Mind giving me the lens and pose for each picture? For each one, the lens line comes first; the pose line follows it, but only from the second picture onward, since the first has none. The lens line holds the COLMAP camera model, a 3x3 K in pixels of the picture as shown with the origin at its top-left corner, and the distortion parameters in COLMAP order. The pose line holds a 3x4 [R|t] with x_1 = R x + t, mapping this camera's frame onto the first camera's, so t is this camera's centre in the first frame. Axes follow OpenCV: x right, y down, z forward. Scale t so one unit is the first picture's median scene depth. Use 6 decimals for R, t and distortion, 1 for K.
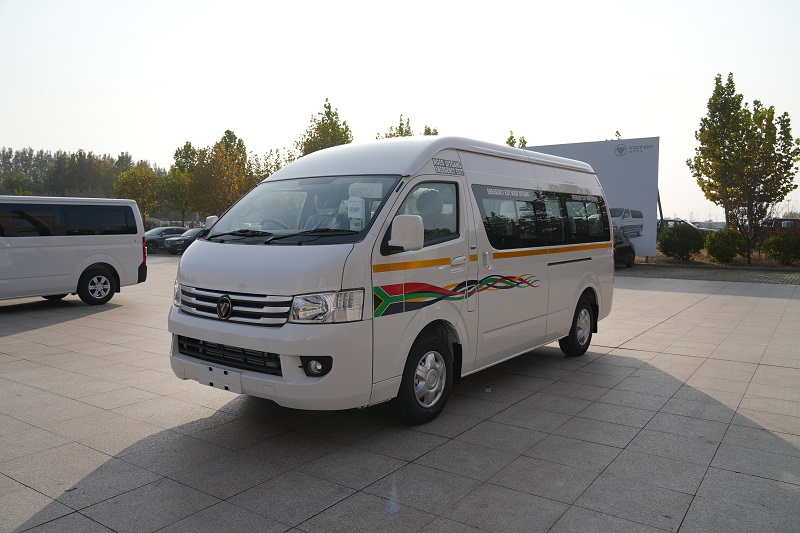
lens RADIAL K [[603.8, 0, 399.9], [0, 603.8, 264.3], [0, 0, 1]] dist [-0.006843, -0.002170]
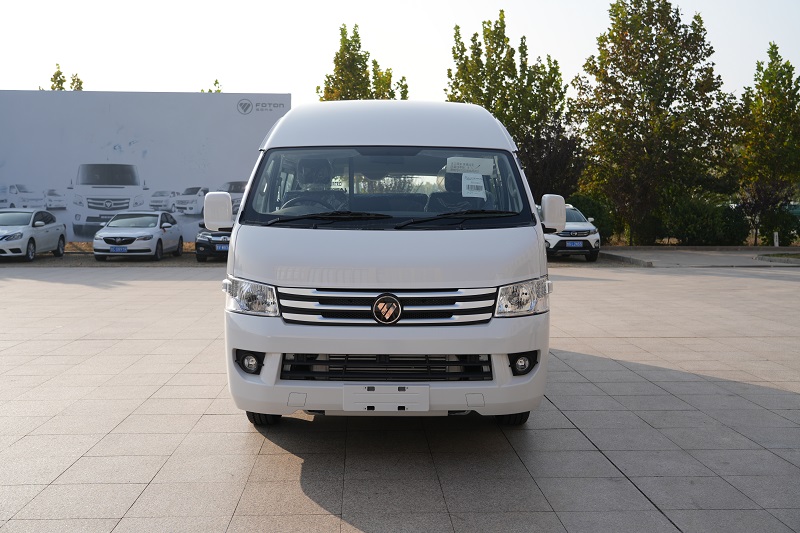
lens RADIAL K [[840.5, 0, 400.4], [0, 840.5, 270.7], [0, 0, 1]] dist [0.039671, 0.000000]
pose [[0.791914, -0.046687, 0.608846, -0.820768], [0.037382, 0.998909, 0.027976, -0.008382], [-0.609488, 0.000605, 0.792795, 0.093590]]
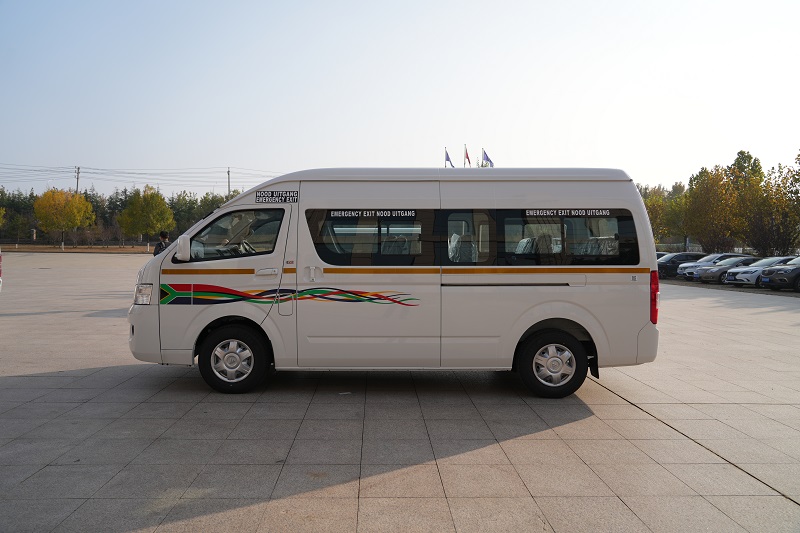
lens RADIAL K [[577.0, 0, 399.4], [0, 577.0, 261.7], [0, 0, 1]] dist [-0.004887, 0.001457]
pose [[0.606585, 0.018401, -0.794806, 1.186616], [-0.057002, 0.998166, -0.020394, -0.017948], [0.792973, 0.057676, 0.606521, 0.490067]]
